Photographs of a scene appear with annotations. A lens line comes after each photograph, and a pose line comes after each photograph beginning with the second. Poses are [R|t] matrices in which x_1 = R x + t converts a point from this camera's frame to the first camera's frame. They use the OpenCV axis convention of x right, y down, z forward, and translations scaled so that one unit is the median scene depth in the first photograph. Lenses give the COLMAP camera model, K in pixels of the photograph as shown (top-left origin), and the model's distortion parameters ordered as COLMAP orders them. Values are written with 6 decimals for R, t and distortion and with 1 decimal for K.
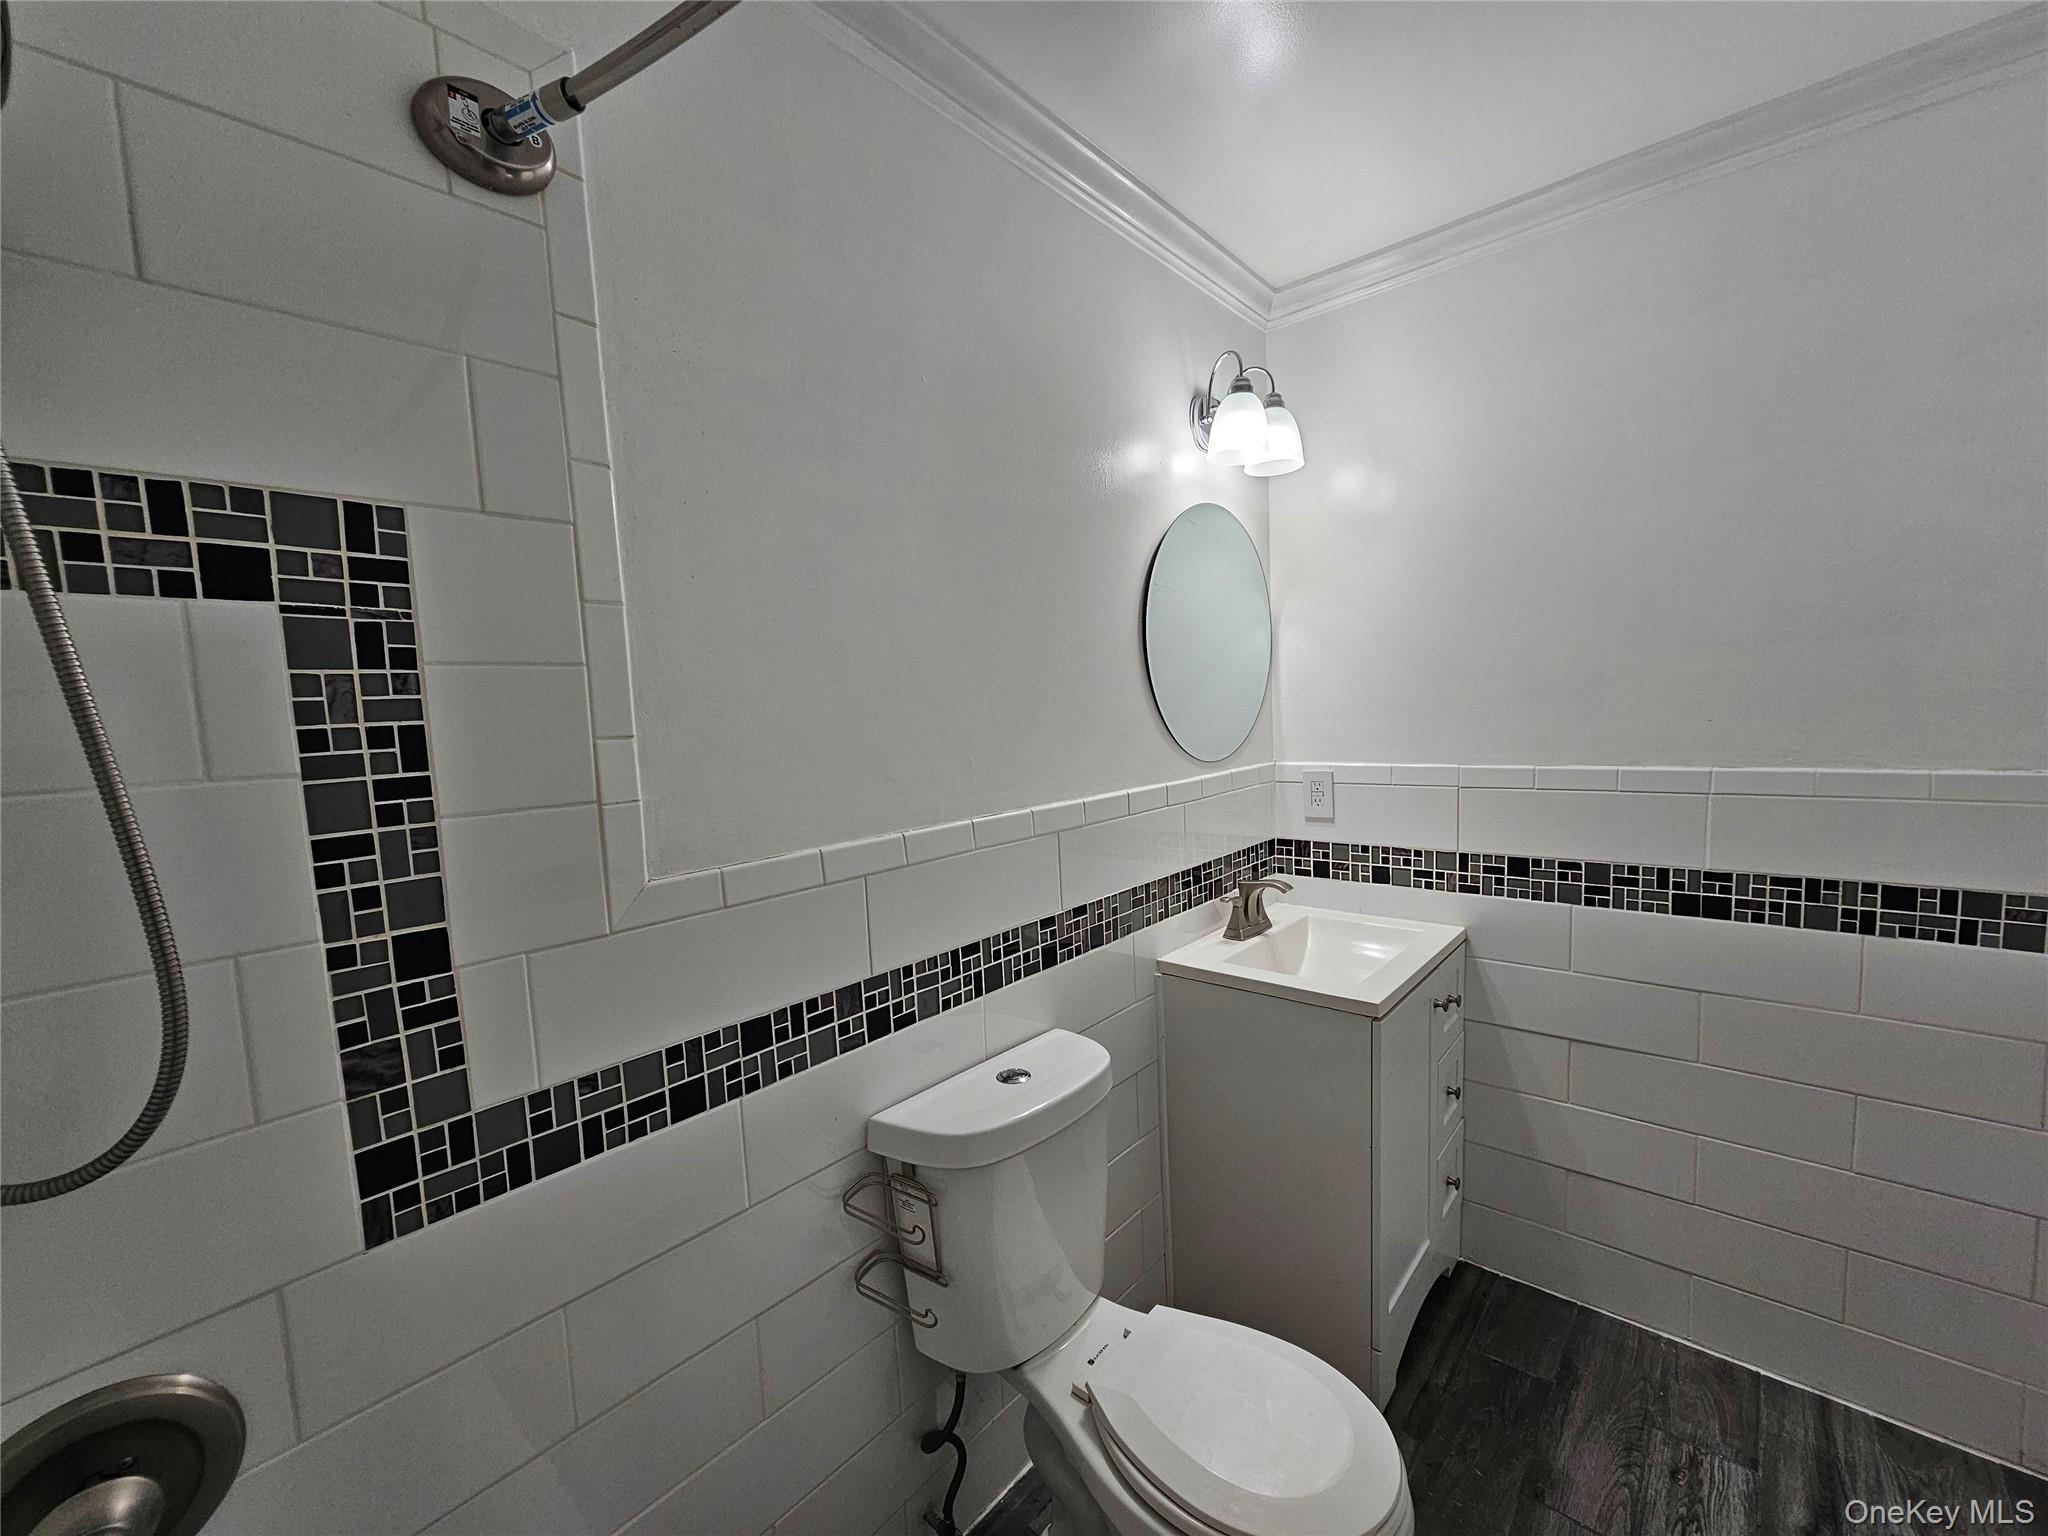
lens RADIAL K [[839.4, 0, 1022.1], [0, 839.4, 787.5], [0, 0, 1]] dist [-0.002470, 0.000036]
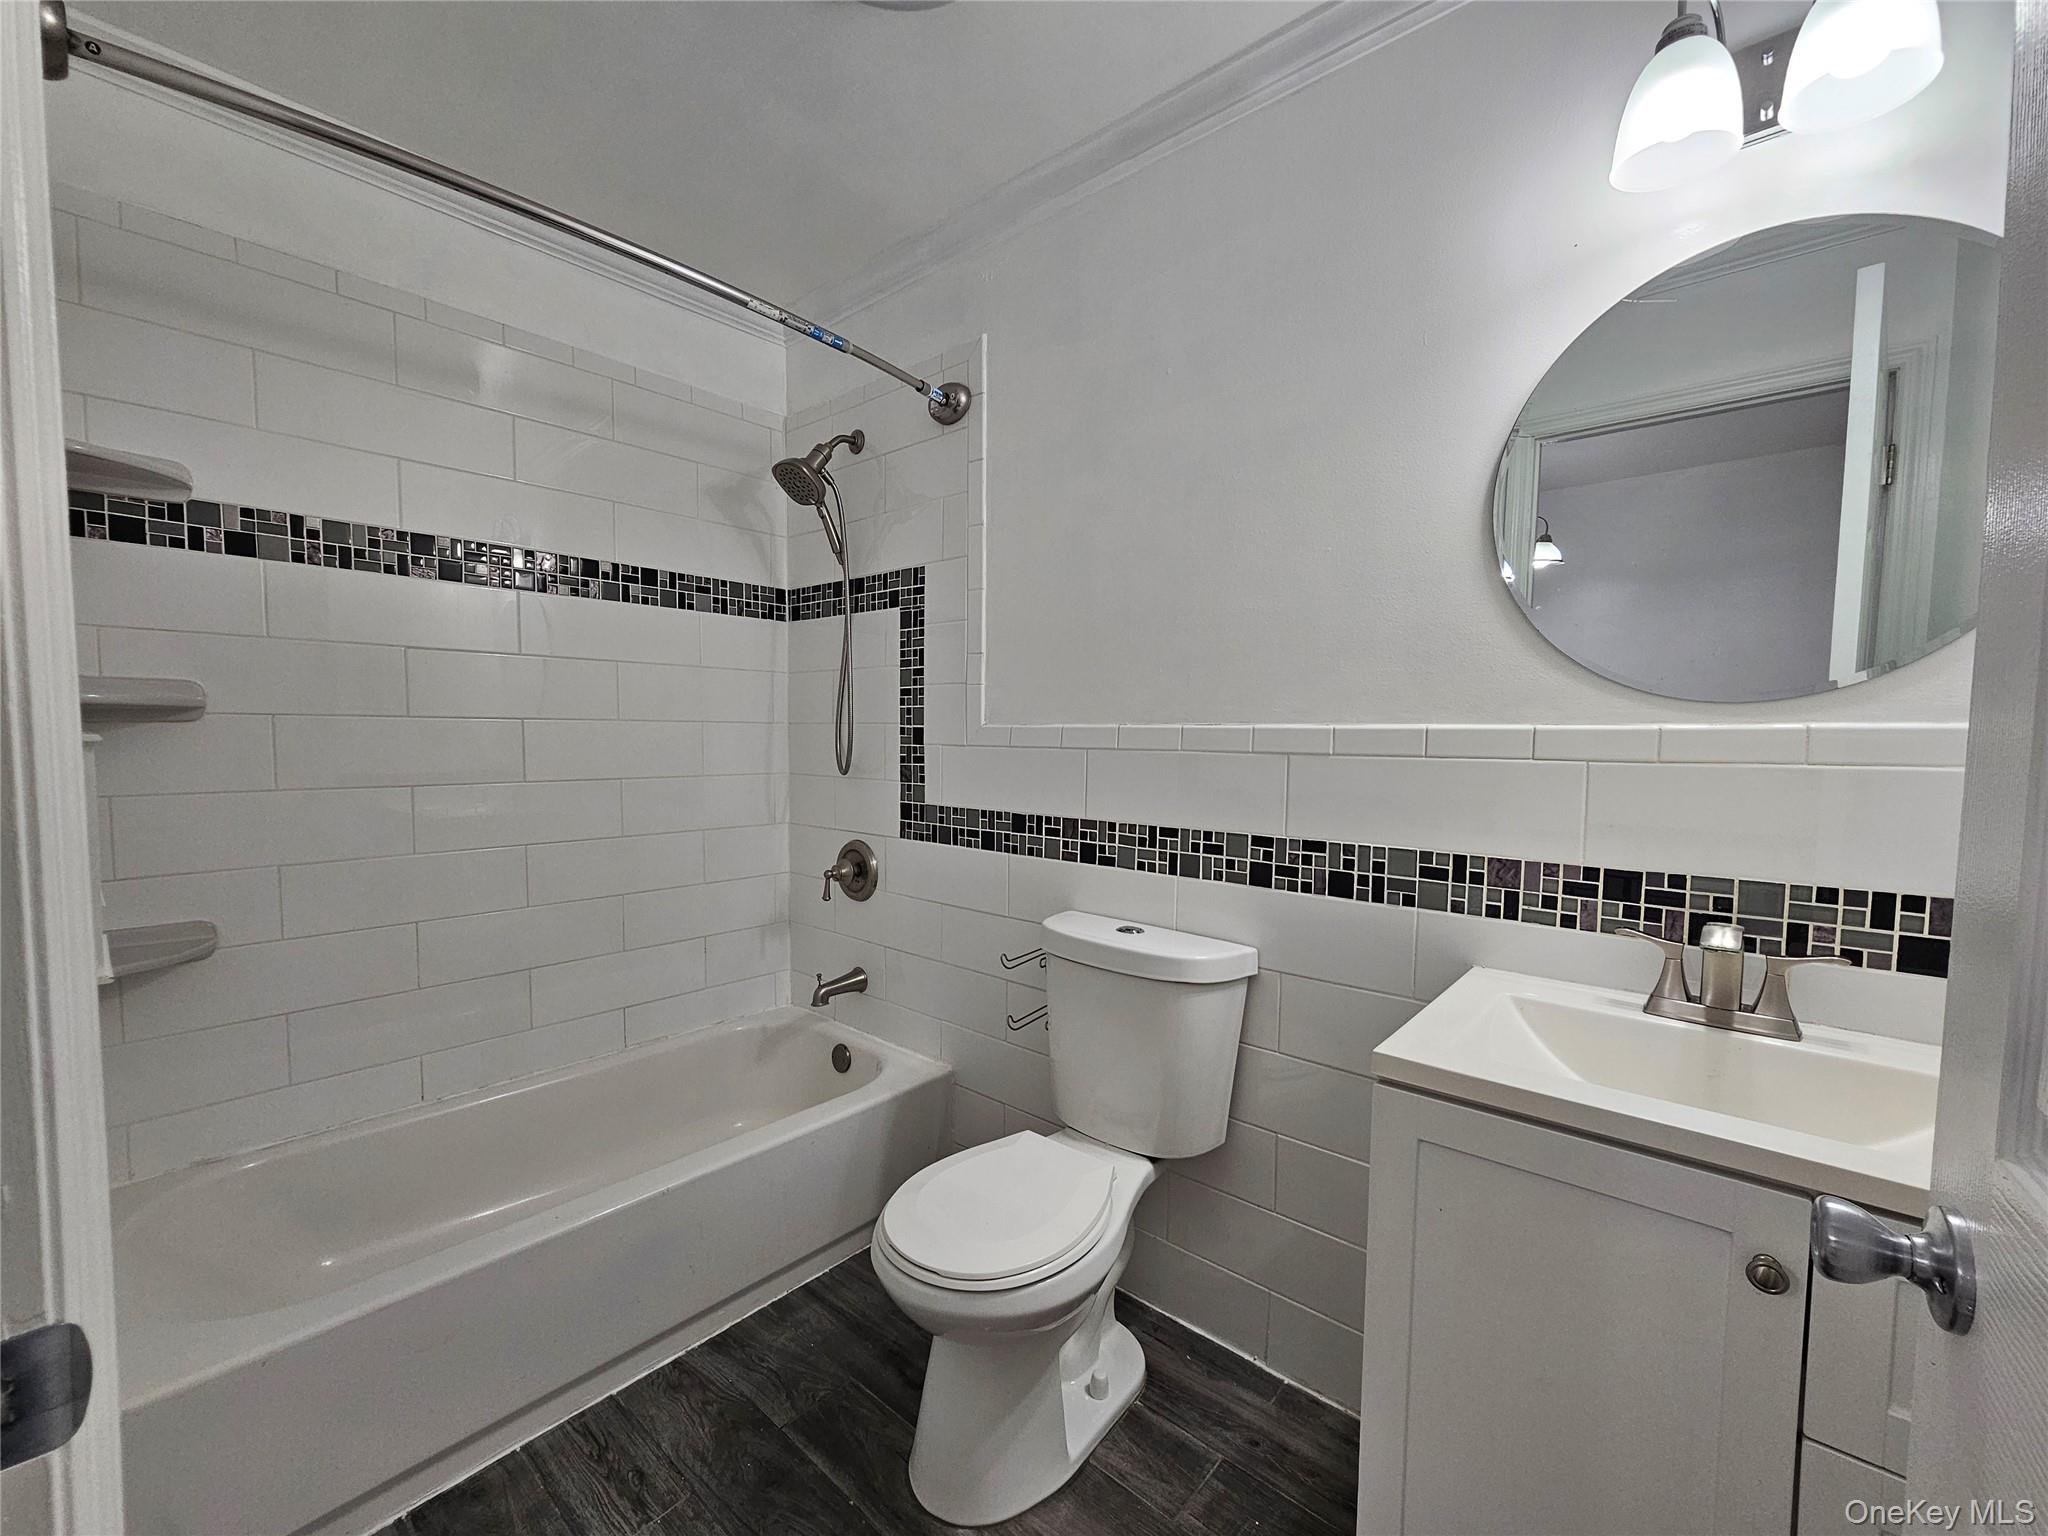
lens RADIAL K [[839.4, 0, 1022.1], [0, 839.4, 787.5], [0, 0, 1]] dist [-0.002470, 0.000036]
pose [[0.002687, 0.109682, -0.993963, 1.472598], [-0.109042, 0.988072, 0.108737, 0.028042], [0.994033, 0.108092, 0.014615, 0.999591]]
